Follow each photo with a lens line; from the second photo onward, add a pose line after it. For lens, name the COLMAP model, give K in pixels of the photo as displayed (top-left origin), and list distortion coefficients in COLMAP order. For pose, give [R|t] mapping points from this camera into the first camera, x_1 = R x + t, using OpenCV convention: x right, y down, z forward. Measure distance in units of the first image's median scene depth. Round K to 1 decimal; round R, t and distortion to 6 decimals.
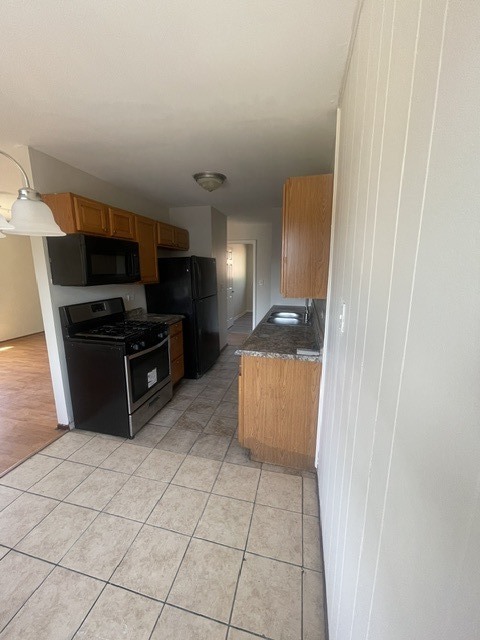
lens RADIAL K [[257.6, 0, 239.8], [0, 257.6, 322.6], [0, 0, 1]] dist [-0.005843, 0.000720]
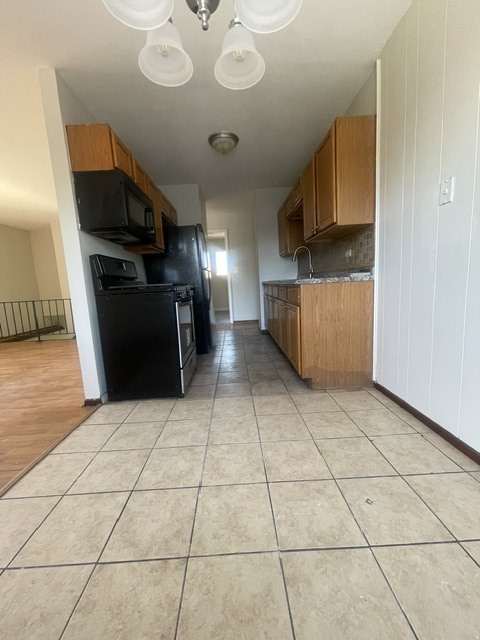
lens RADIAL K [[257.6, 0, 239.8], [0, 257.6, 322.5], [0, 0, 1]] dist [-0.005843, 0.000720]
pose [[0.964469, -0.095283, 0.246416, -0.496830], [0.109817, 0.992891, -0.045899, 0.292803], [-0.240291, 0.071329, 0.968077, 0.045190]]
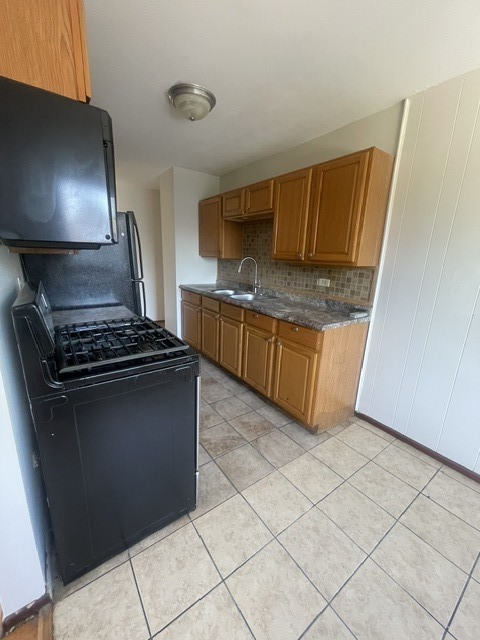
lens RADIAL K [[257.6, 0, 237.3], [0, 257.6, 320.7], [0, 0, 1]] dist [-0.005843, 0.000720]
pose [[0.650502, -0.174082, 0.739285, -0.851659], [0.118019, 0.984723, 0.128030, -0.064240], [-0.750279, 0.003966, 0.661110, 0.604600]]
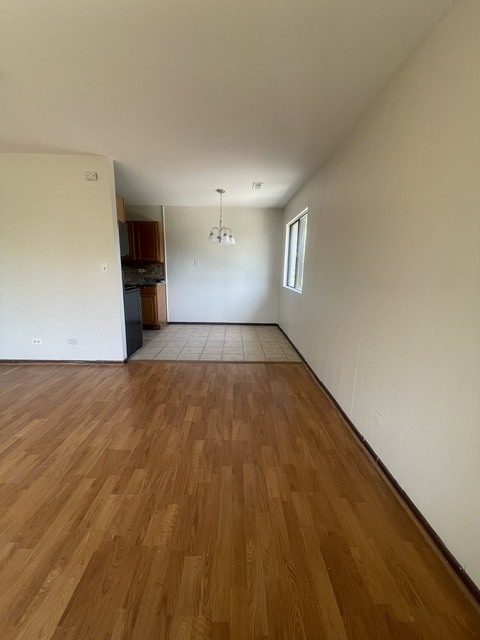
lens RADIAL K [[257.6, 0, 237.3], [0, 257.6, 323.7], [0, 0, 1]] dist [-0.005843, 0.000720]
pose [[-0.253538, -0.216522, 0.942781, -2.591119], [0.172378, 0.948914, 0.264287, -0.050920], [-0.951843, 0.229522, -0.203263, 0.826820]]
